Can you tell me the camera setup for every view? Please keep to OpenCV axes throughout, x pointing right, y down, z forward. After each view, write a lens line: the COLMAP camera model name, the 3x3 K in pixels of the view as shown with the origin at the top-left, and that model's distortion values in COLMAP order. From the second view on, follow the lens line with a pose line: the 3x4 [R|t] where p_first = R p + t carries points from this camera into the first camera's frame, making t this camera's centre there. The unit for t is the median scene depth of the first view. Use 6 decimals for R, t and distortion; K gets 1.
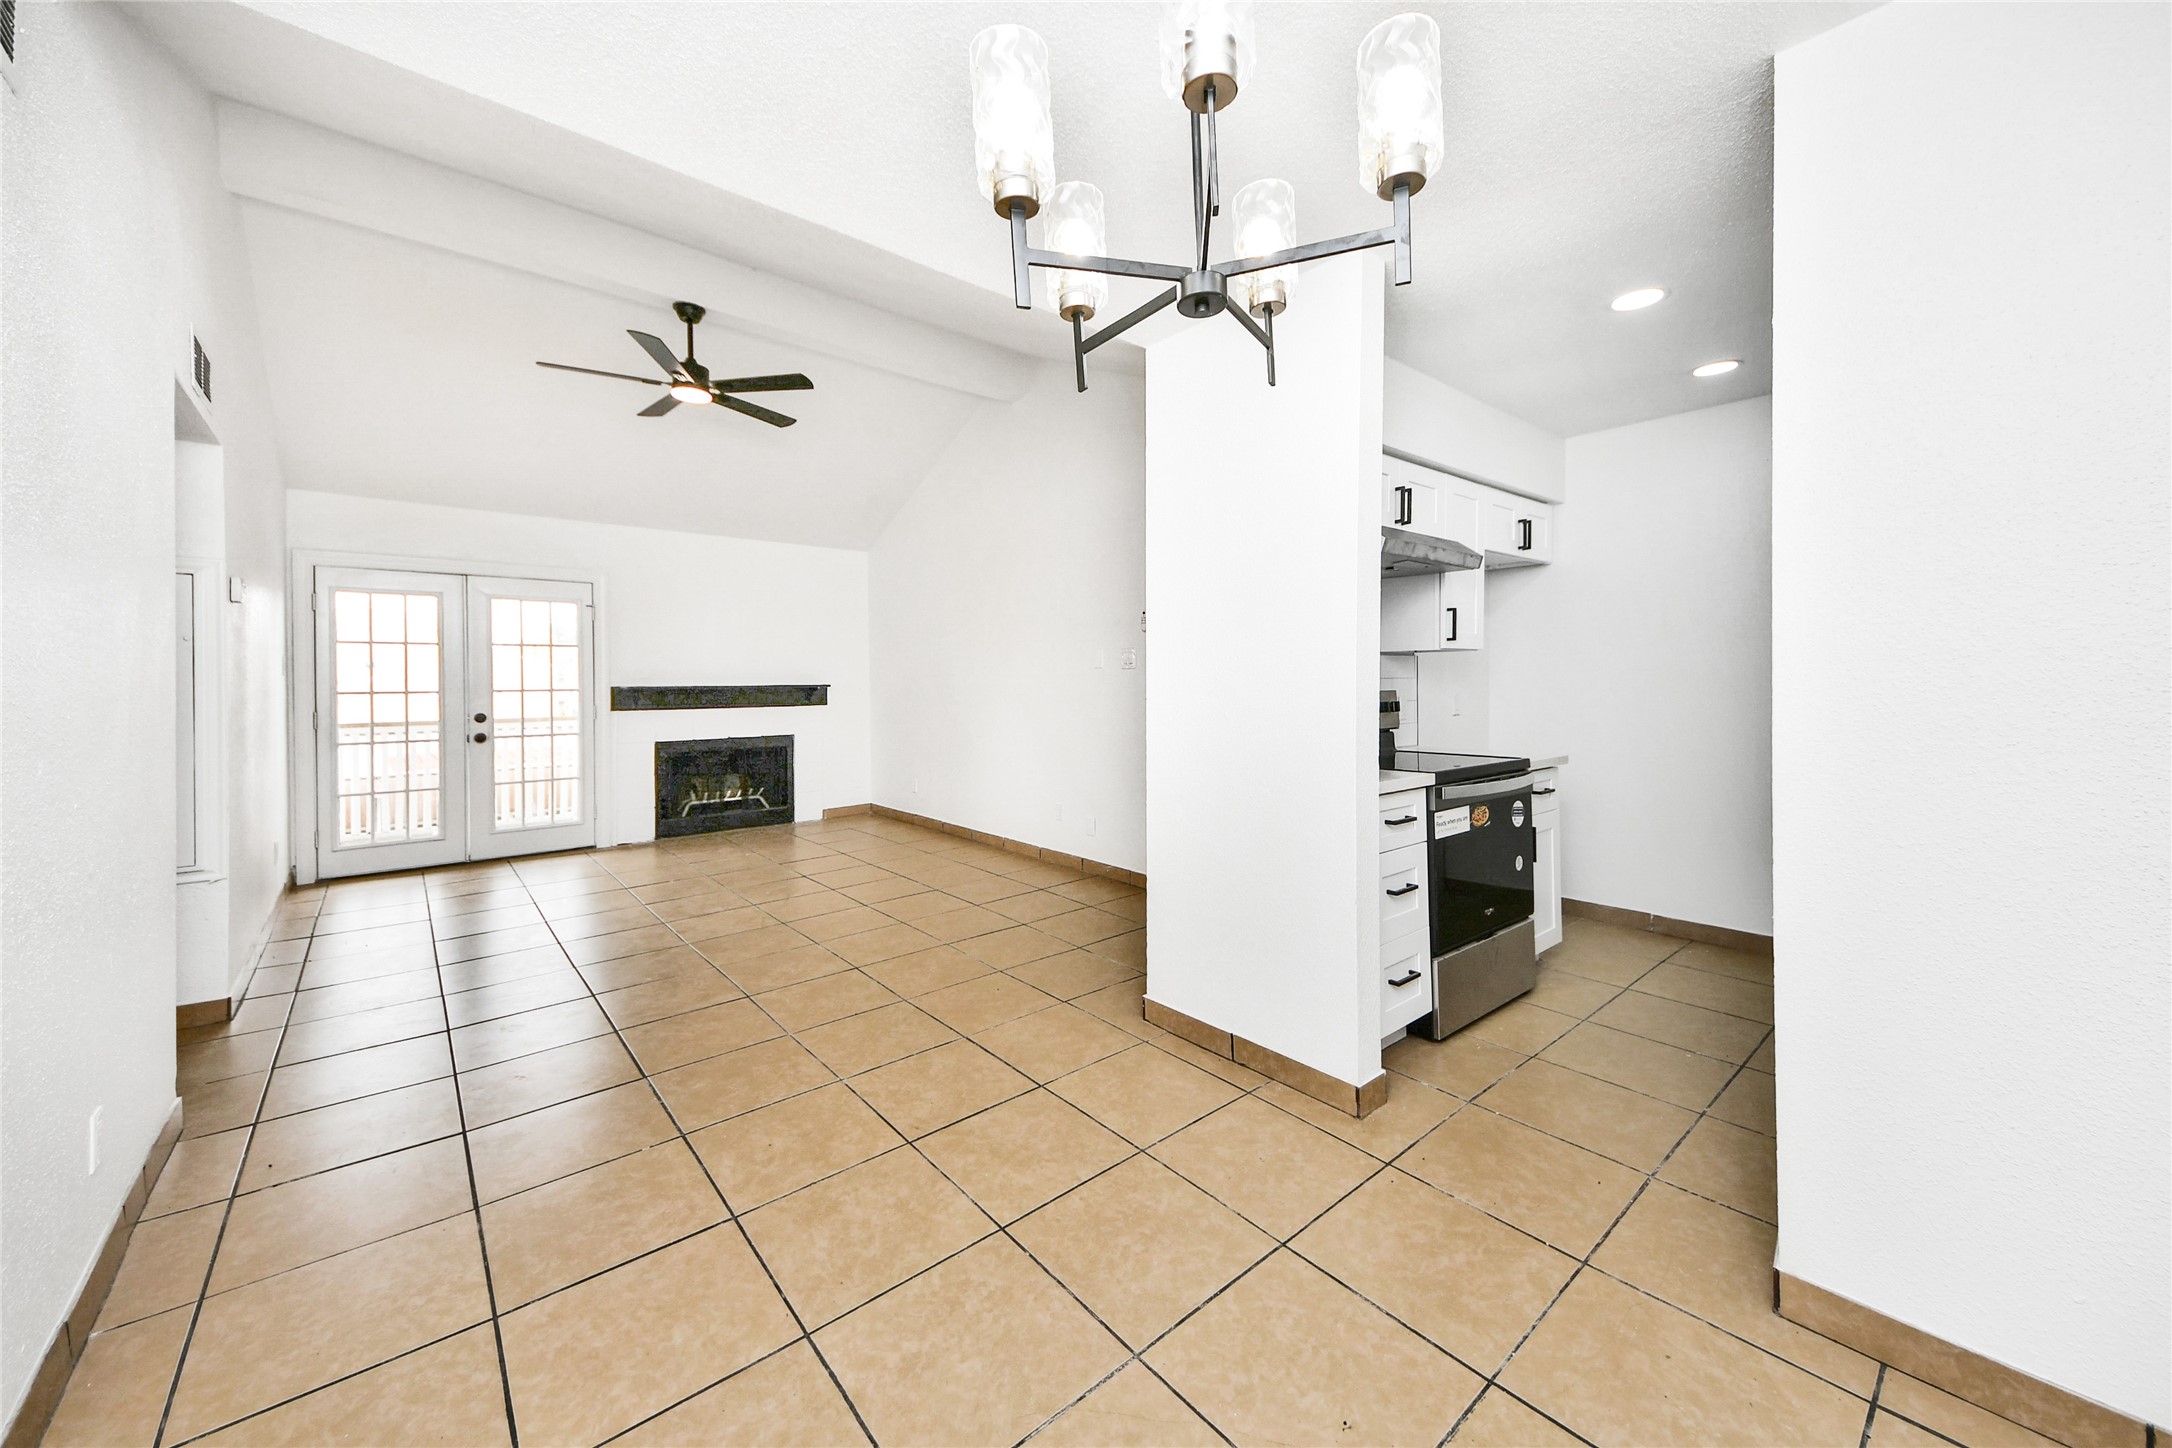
lens RADIAL K [[775.9, 0, 1077.4], [0, 775.9, 684.0], [0, 0, 1]] dist [0.034150, -0.011985]
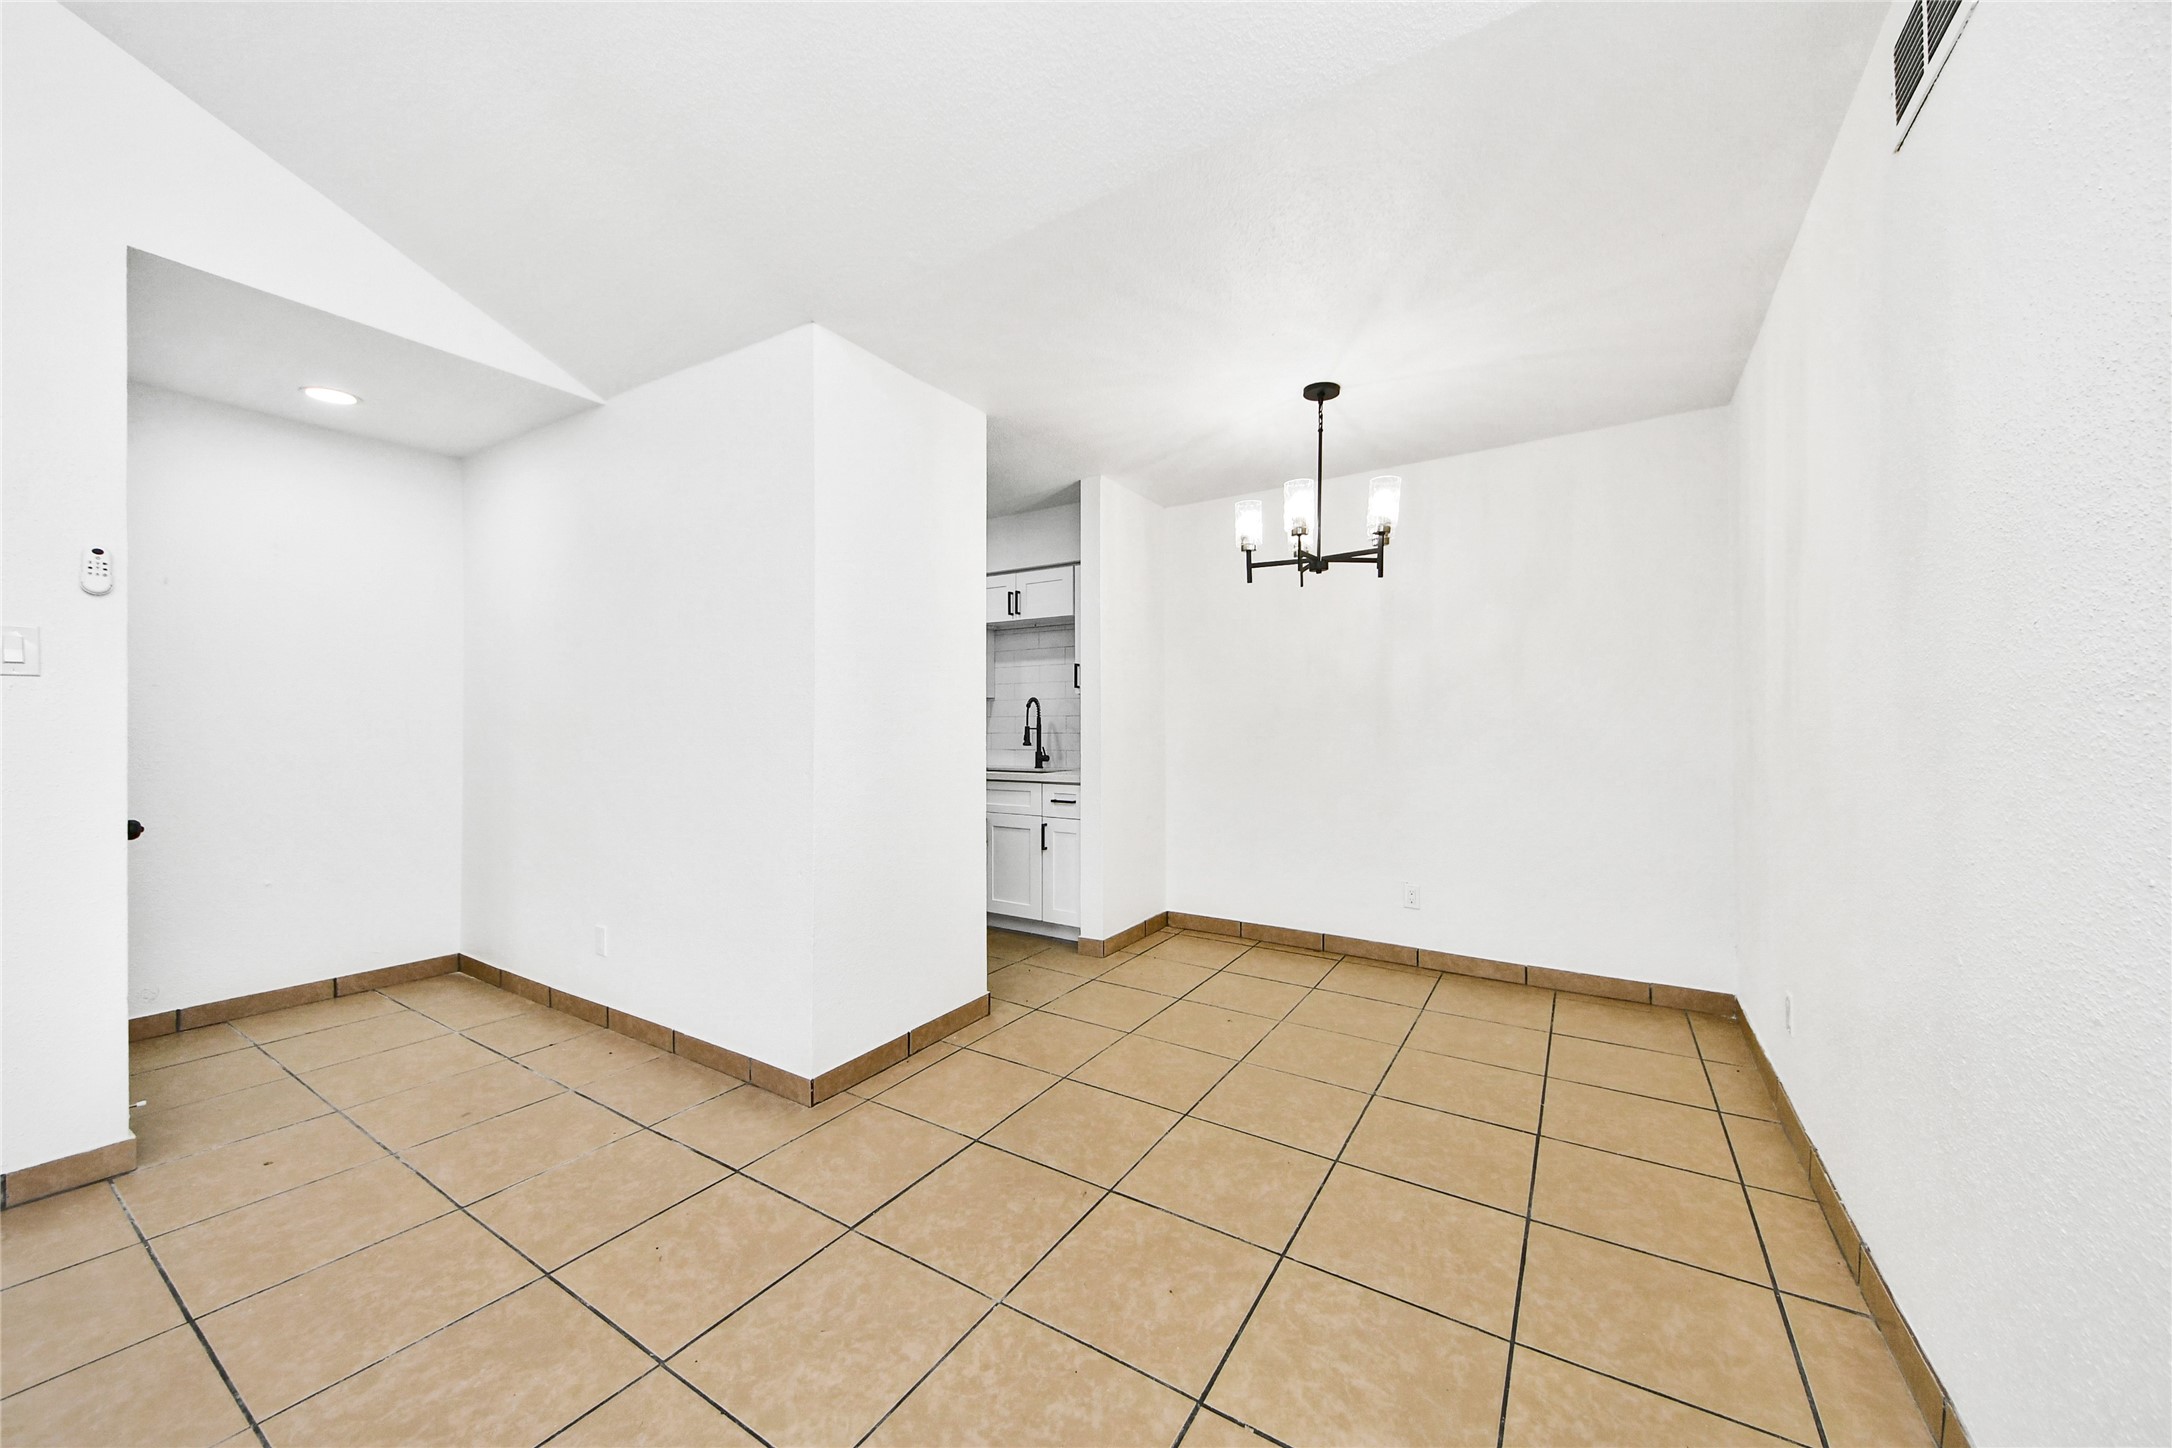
lens RADIAL K [[775.9, 0, 1083.0], [0, 775.9, 717.3], [0, 0, 1]] dist [0.034150, -0.011985]
pose [[-0.280369, 0.015741, 0.959763, -0.451084], [0.012511, 0.999841, -0.012744, 0.012950], [-0.959811, 0.008435, -0.280521, 0.522818]]
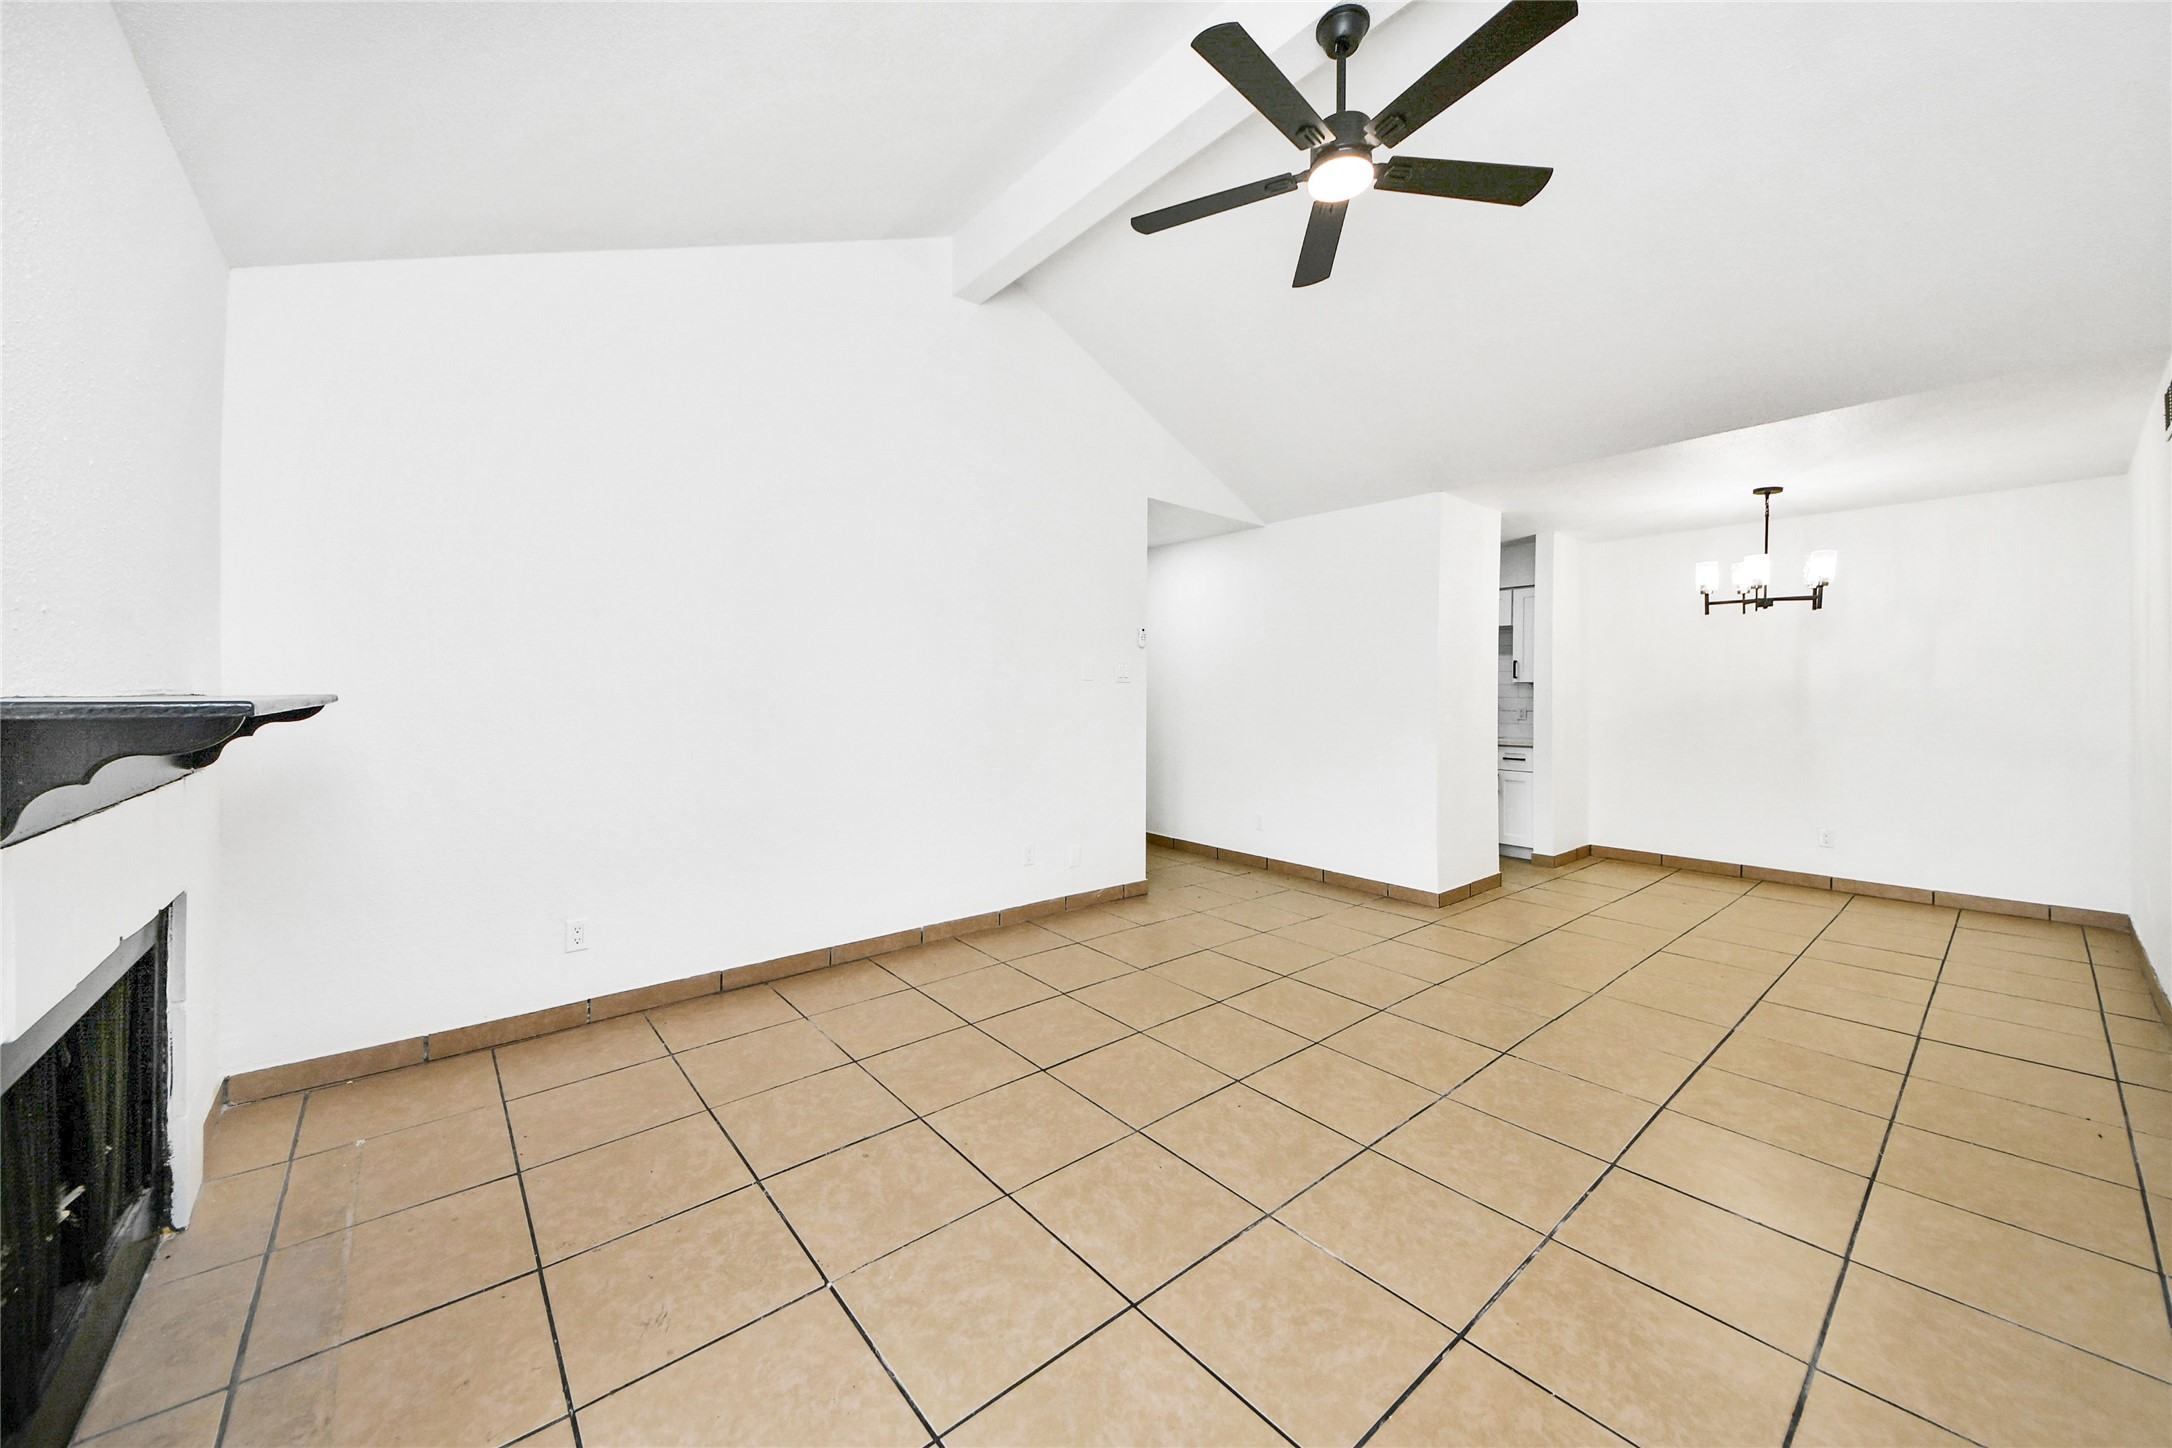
lens RADIAL K [[775.9, 0, 1063.7], [0, 775.9, 702.2], [0, 0, 1]] dist [0.034150, -0.011985]
pose [[0.025988, -0.002605, 0.999659, -0.848958], [-0.000086, 0.999997, 0.002608, 0.000535], [-0.999662, -0.000154, 0.025988, 0.949919]]
